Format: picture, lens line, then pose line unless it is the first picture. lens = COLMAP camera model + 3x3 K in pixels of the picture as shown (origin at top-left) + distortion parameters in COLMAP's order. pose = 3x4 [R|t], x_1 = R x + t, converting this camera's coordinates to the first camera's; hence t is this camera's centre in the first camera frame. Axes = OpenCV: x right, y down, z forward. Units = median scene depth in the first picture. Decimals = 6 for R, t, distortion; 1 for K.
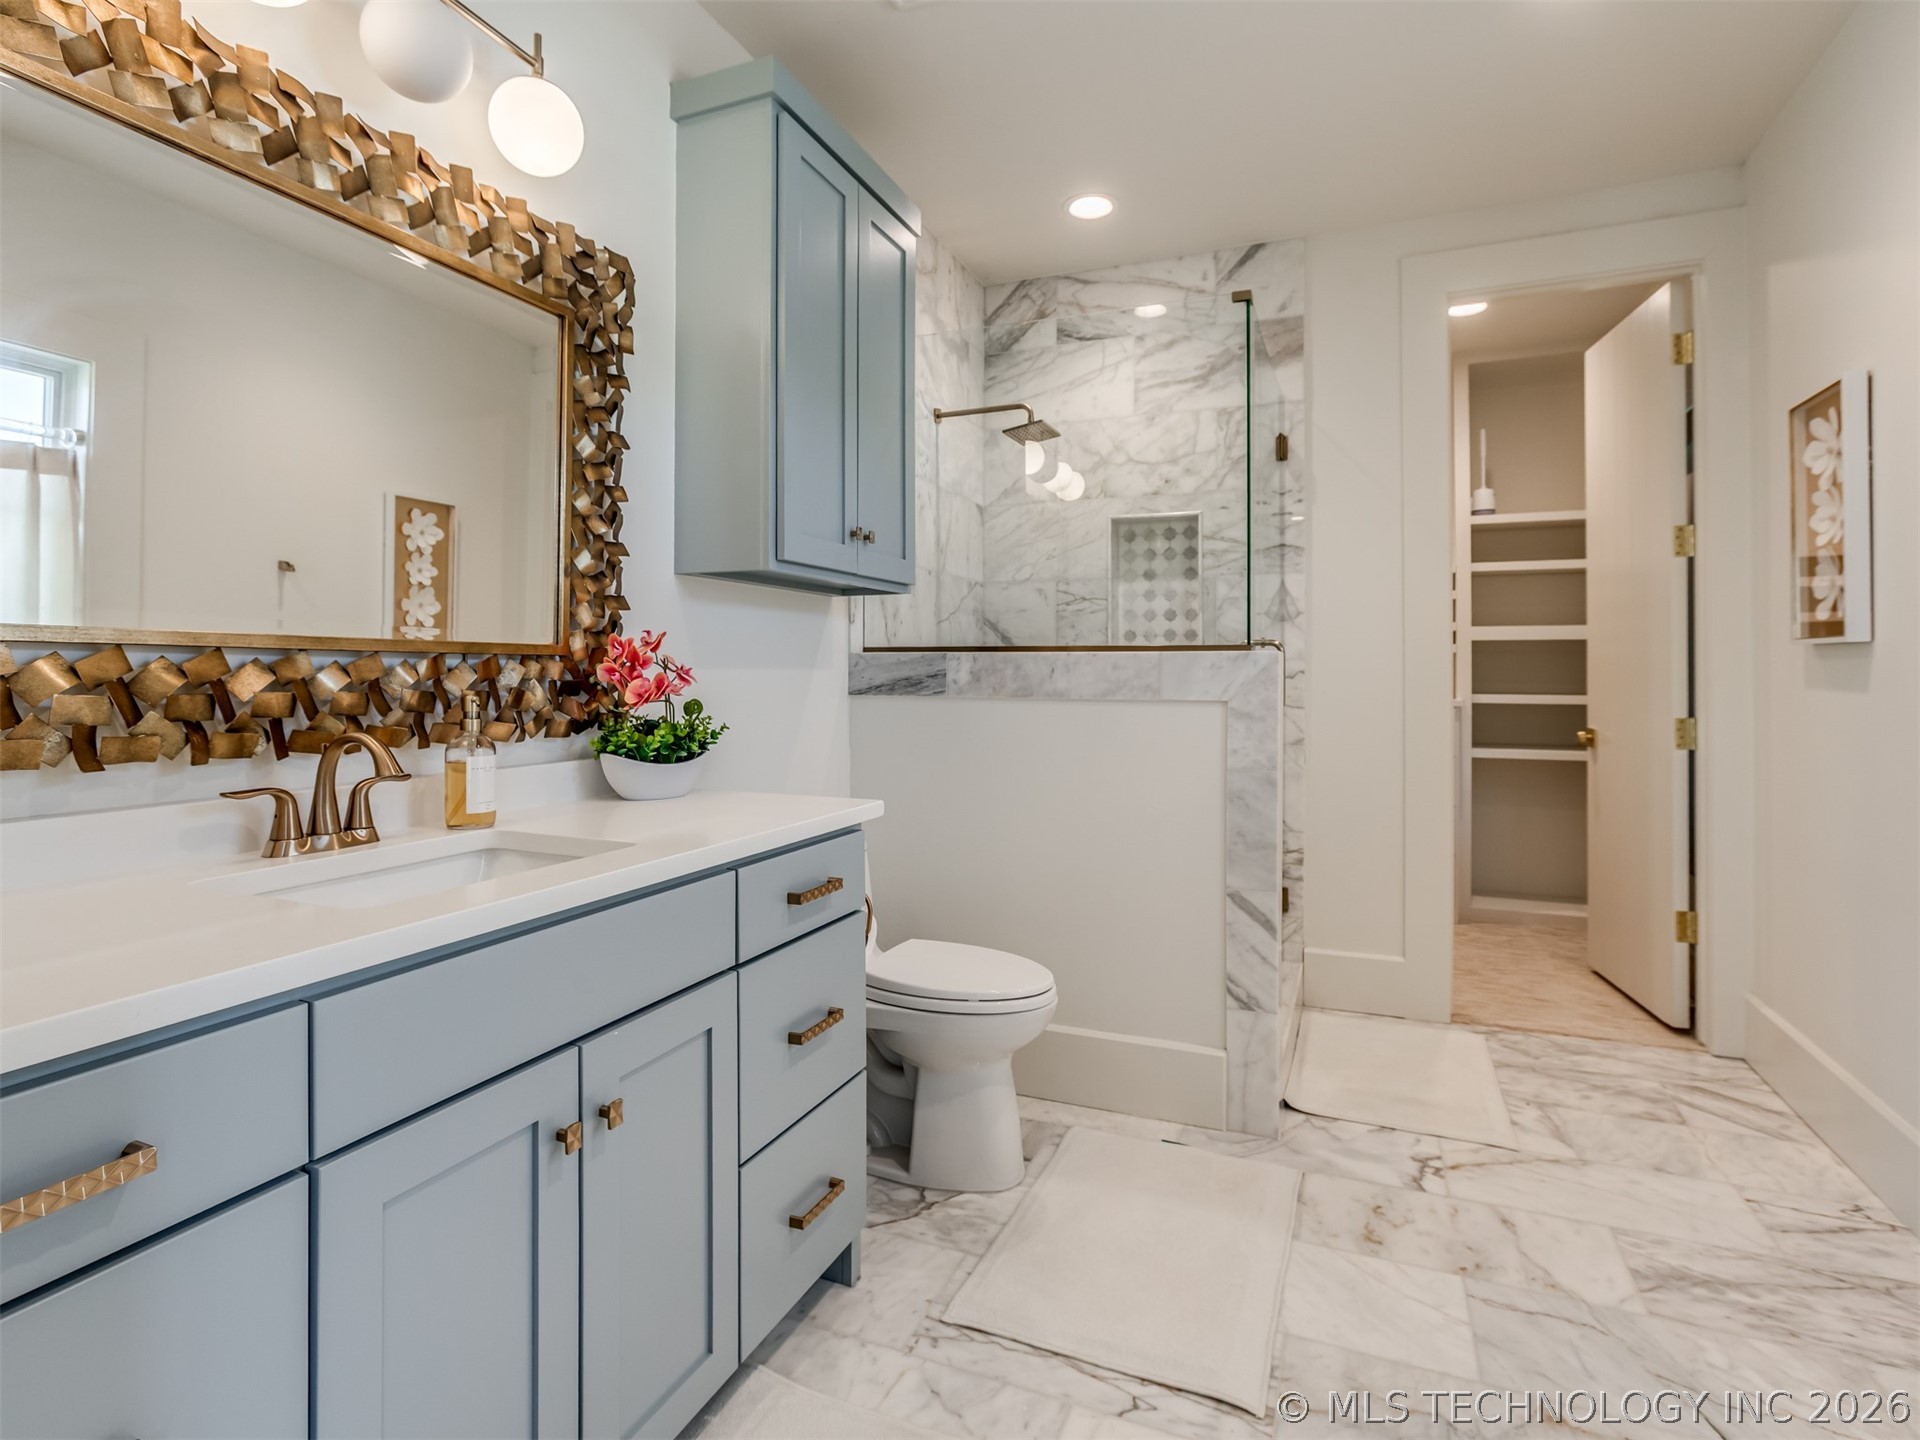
lens RADIAL K [[969.0, 0, 959.6], [0, 969.0, 682.8], [0, 0, 1]] dist [-0.014508, 0.000337]
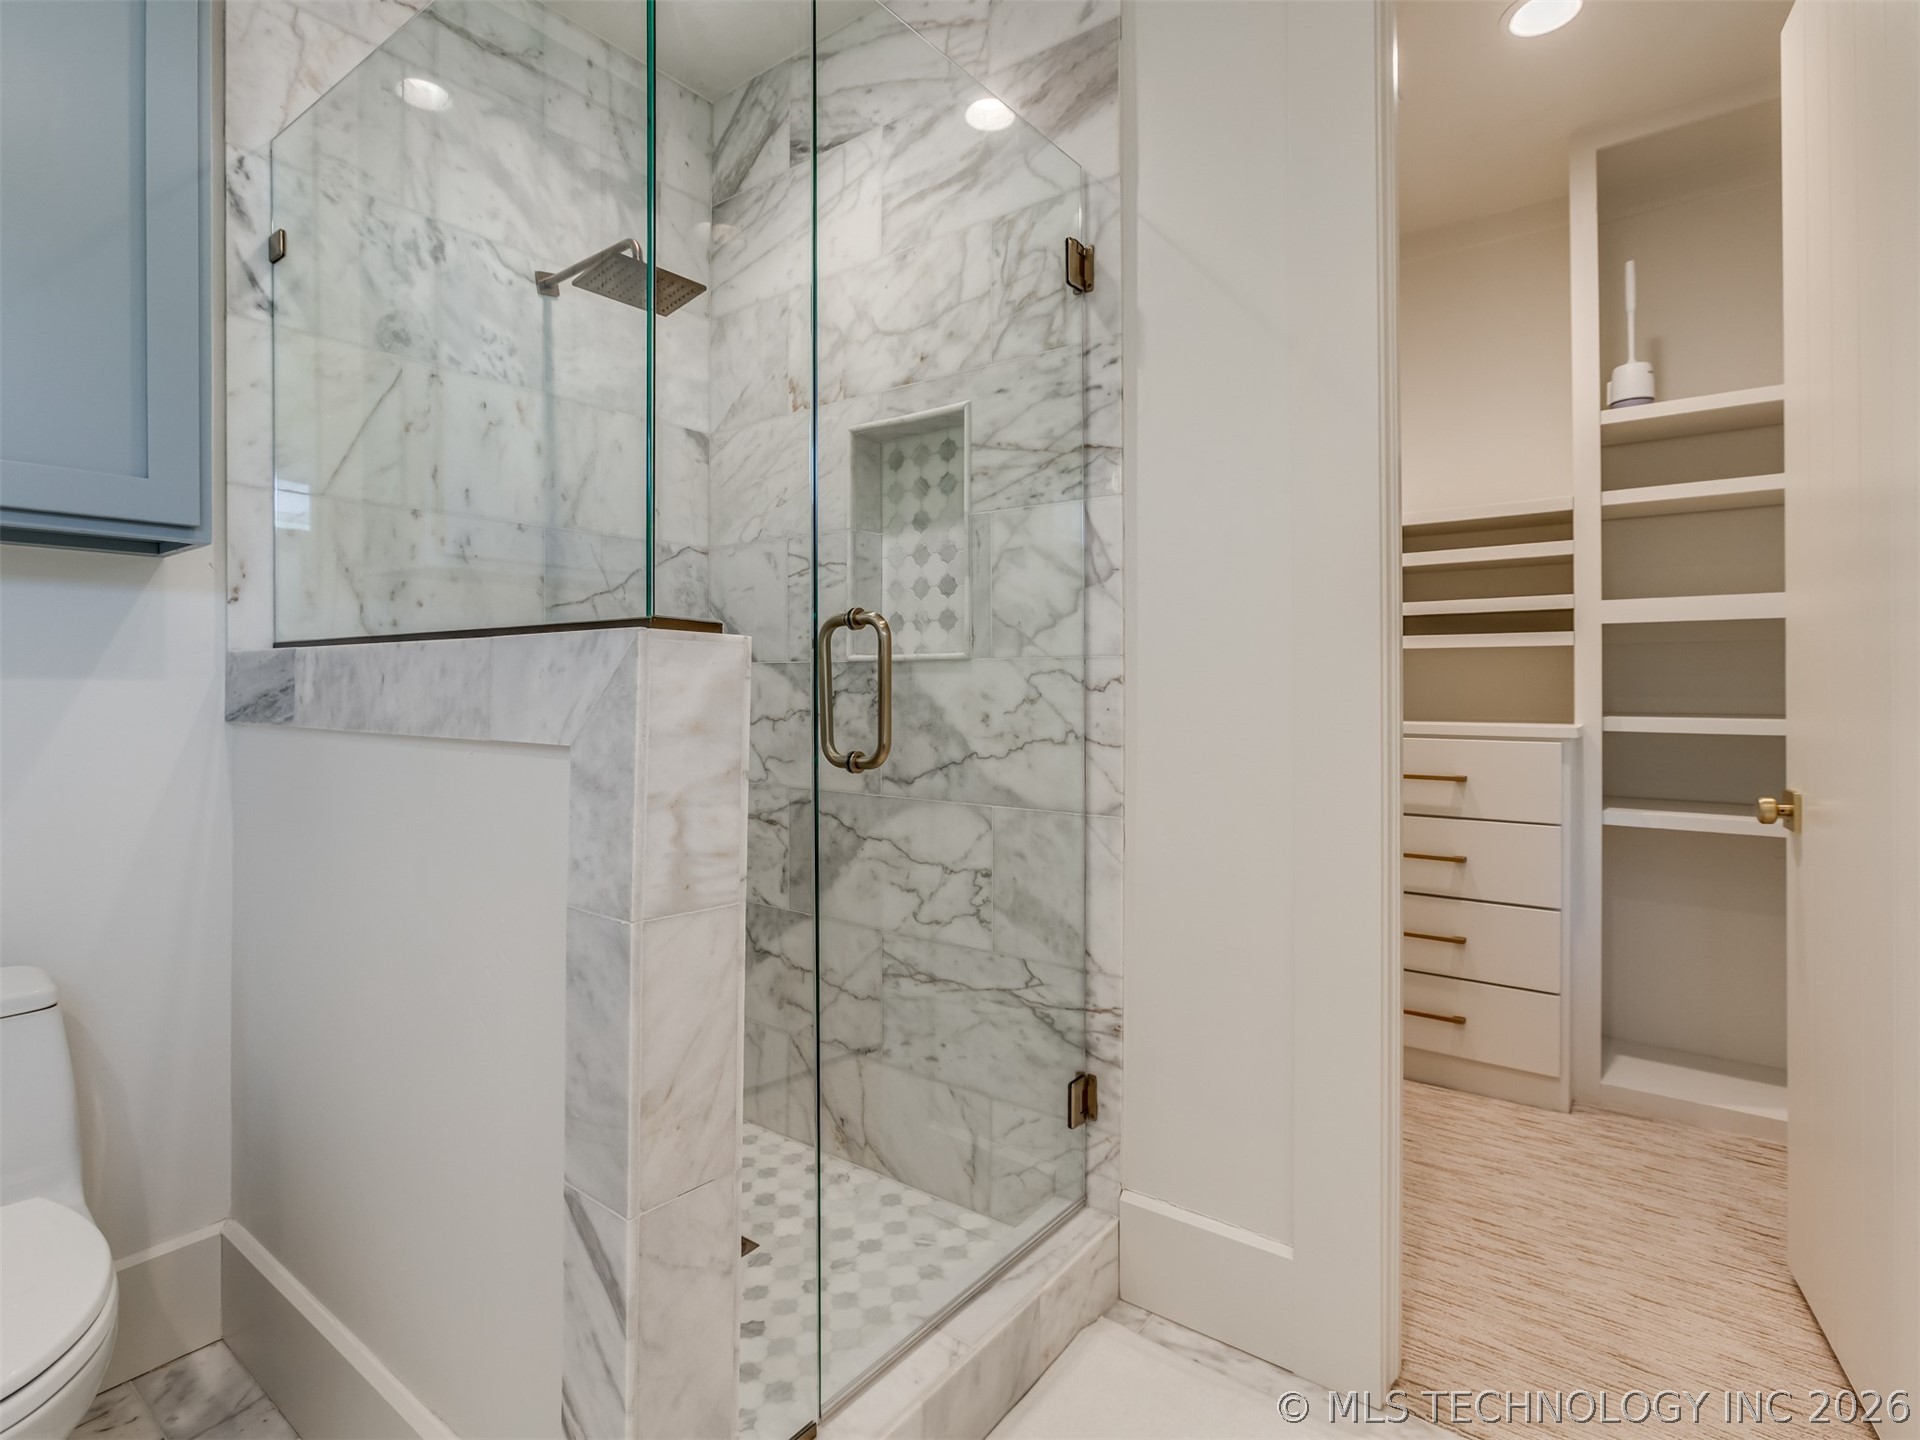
lens RADIAL K [[963.4, 0, 956.6], [0, 963.4, 699.9], [0, 0, 1]] dist [-0.017132, 0.000659]
pose [[0.966876, -0.002044, -0.255238, 0.382728], [0.003292, 0.999985, 0.004462, -0.002366], [0.255225, -0.005154, 0.966868, 0.436380]]
